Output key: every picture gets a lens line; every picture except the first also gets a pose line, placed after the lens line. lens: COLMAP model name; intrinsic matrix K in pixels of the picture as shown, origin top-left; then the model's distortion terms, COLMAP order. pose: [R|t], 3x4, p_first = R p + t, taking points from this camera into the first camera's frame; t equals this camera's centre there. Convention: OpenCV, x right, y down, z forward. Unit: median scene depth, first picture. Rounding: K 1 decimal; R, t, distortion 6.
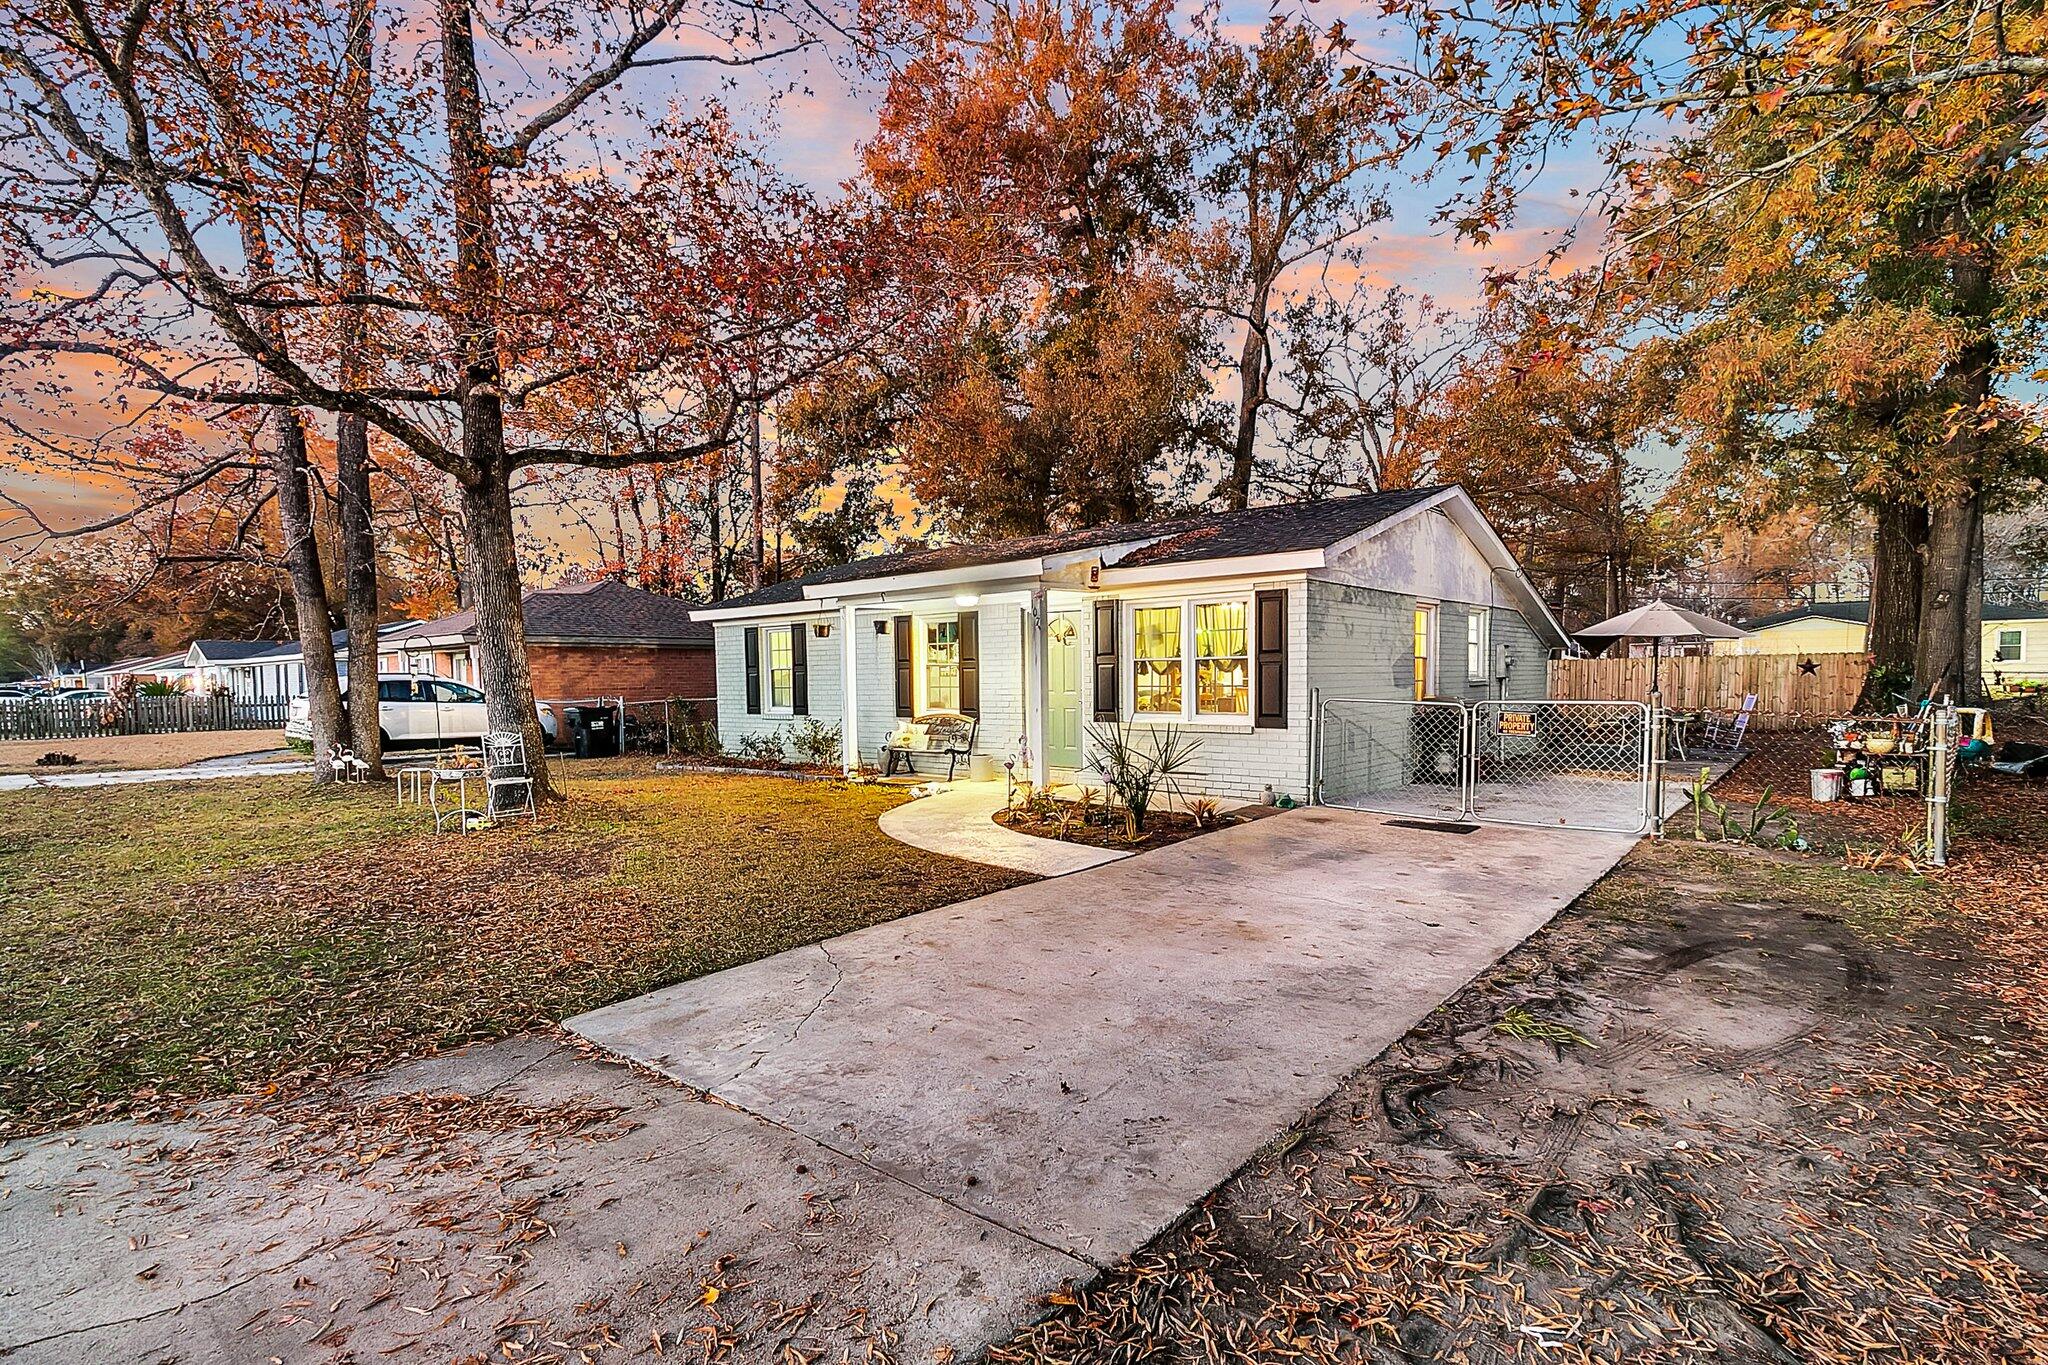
lens RADIAL K [[954.6, 0, 1054.7], [0, 954.6, 742.1], [0, 0, 1]] dist [-0.004525, 0.003349]
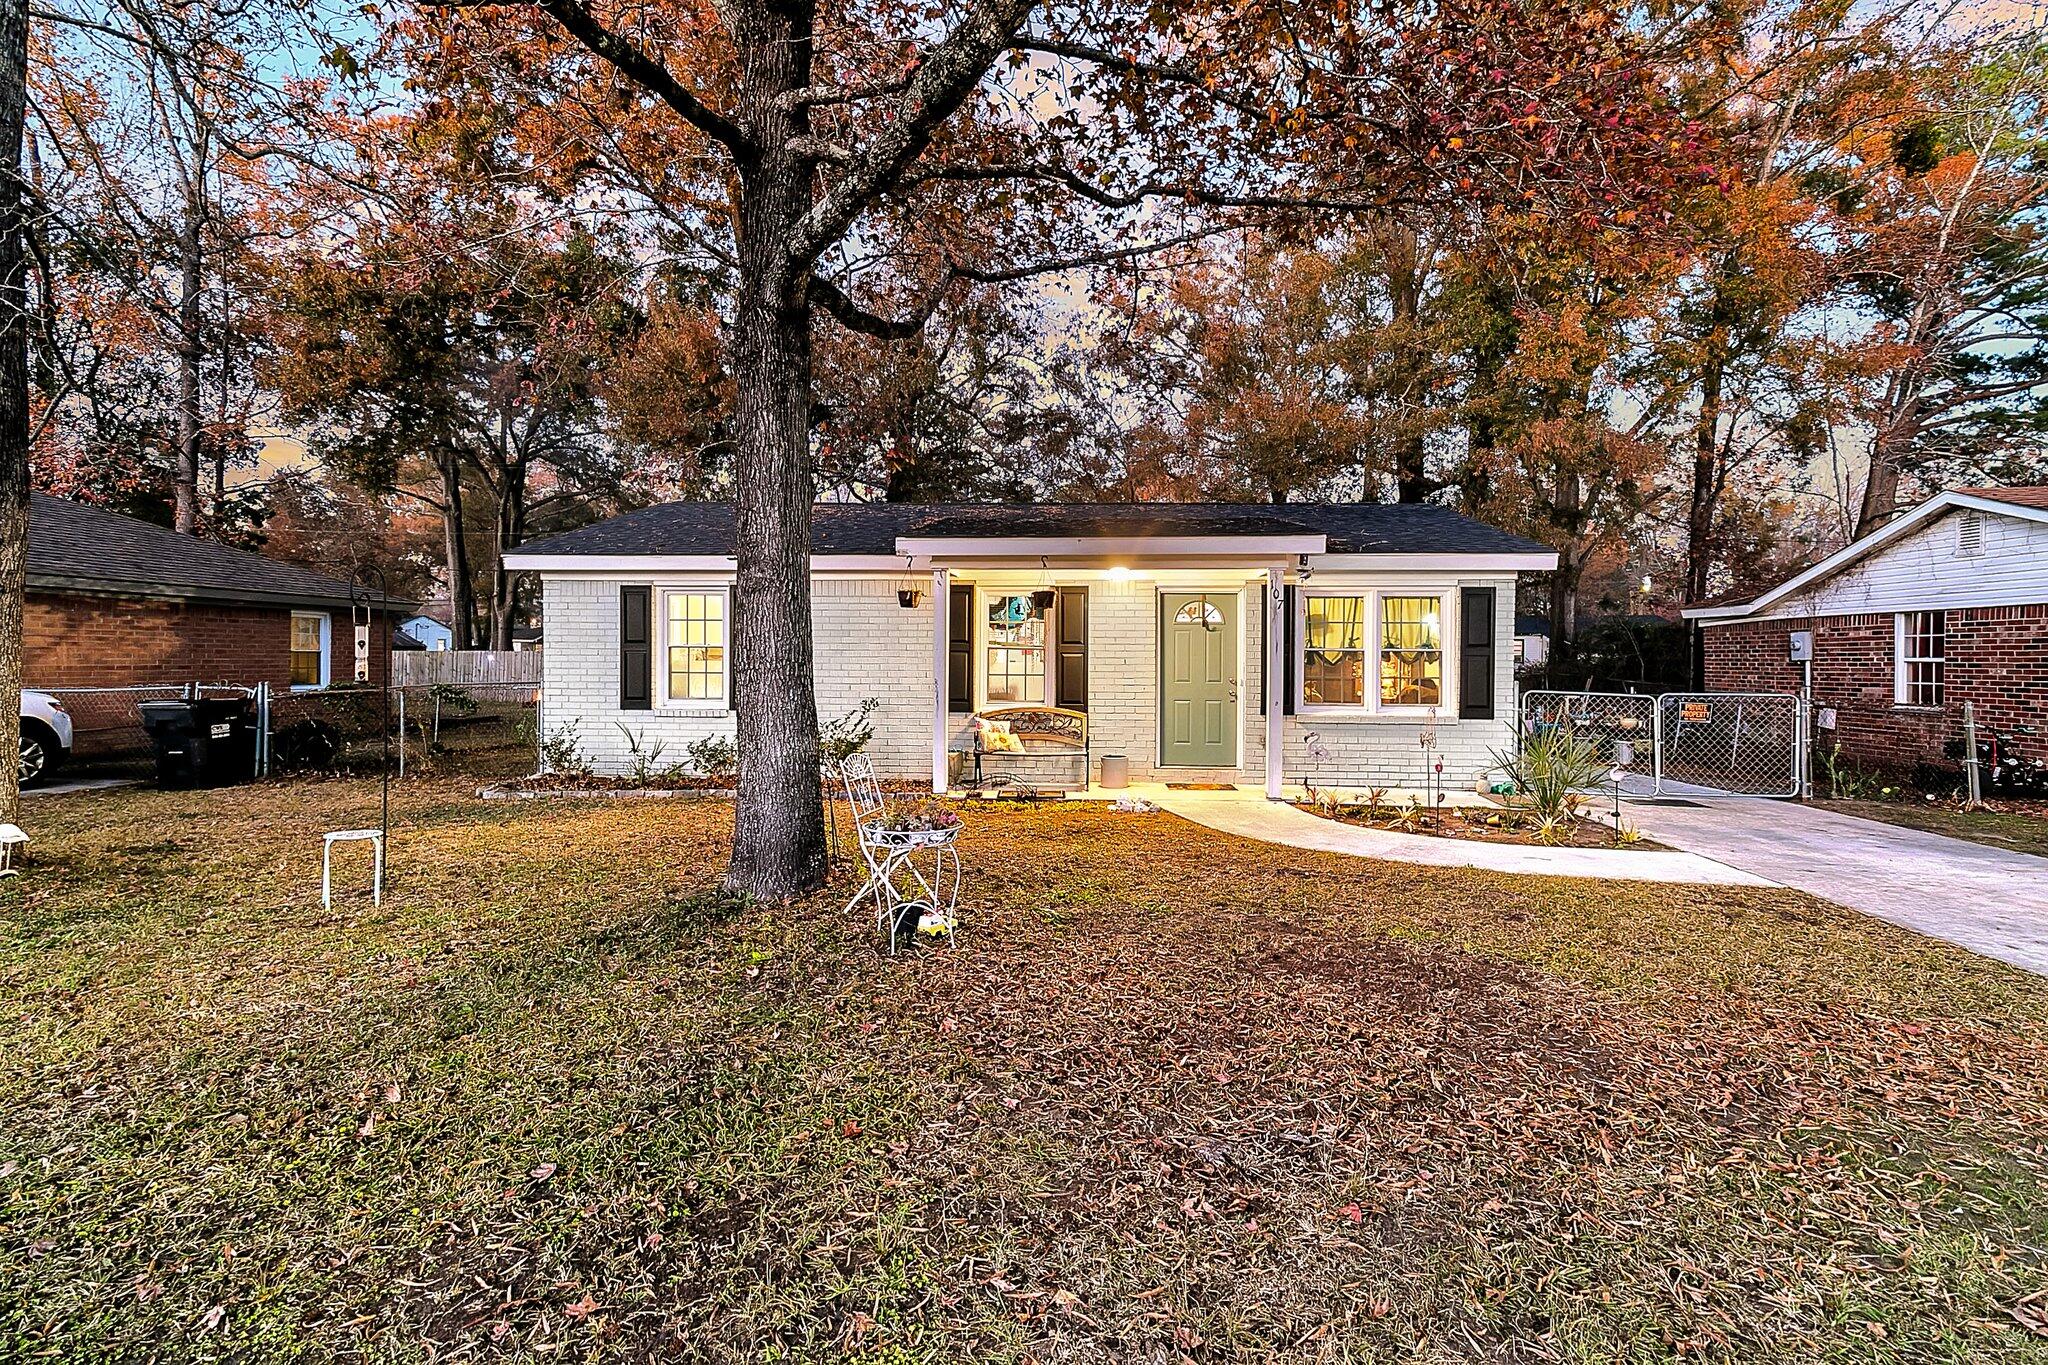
lens RADIAL K [[954.6, 0, 1037.6], [0, 954.6, 673.0], [0, 0, 1]] dist [-0.004525, 0.003349]
pose [[0.815352, 0.010273, 0.578874, -0.565968], [0.022535, 0.998522, -0.049461, -0.017884], [-0.578527, 0.053373, 0.813915, 0.314235]]
